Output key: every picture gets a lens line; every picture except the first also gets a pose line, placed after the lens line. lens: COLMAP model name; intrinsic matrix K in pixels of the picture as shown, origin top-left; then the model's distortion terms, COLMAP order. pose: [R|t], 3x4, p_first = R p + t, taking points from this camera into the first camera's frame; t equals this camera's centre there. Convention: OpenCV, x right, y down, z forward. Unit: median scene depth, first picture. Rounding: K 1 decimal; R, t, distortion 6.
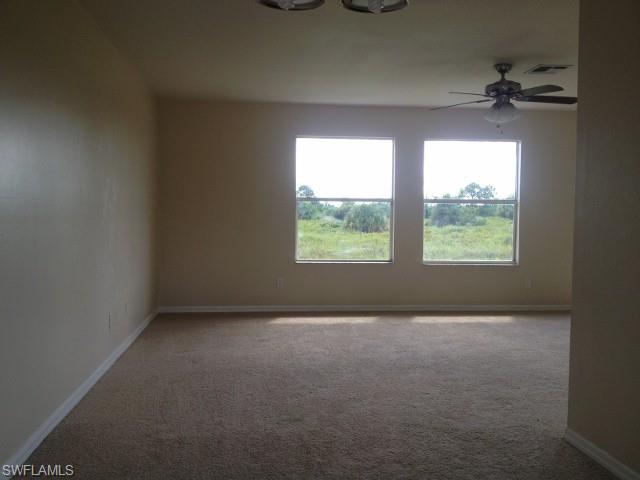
lens RADIAL K [[606.4, 0, 320.0], [0, 606.4, 240.0], [0, 0, 1]] dist [0.077929, -0.003390]
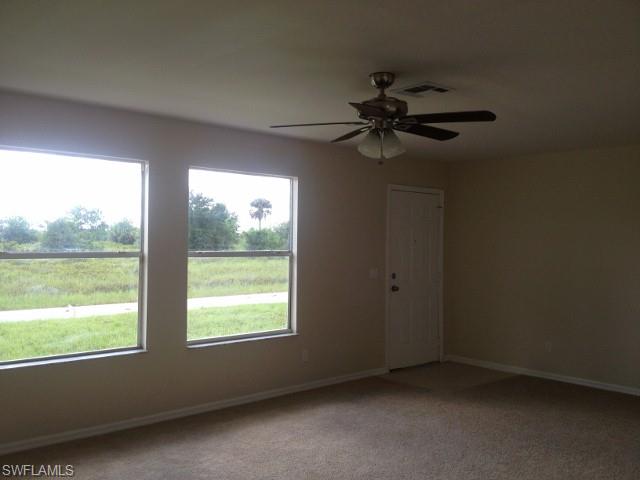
lens RADIAL K [[606.4, 0, 320.0], [0, 606.4, 240.0], [0, 0, 1]] dist [0.077929, -0.003390]
pose [[0.813164, 0.003266, 0.582025, -0.112279], [0.019482, 0.999271, -0.032826, -0.055413], [-0.581708, 0.038032, 0.812508, 0.347654]]
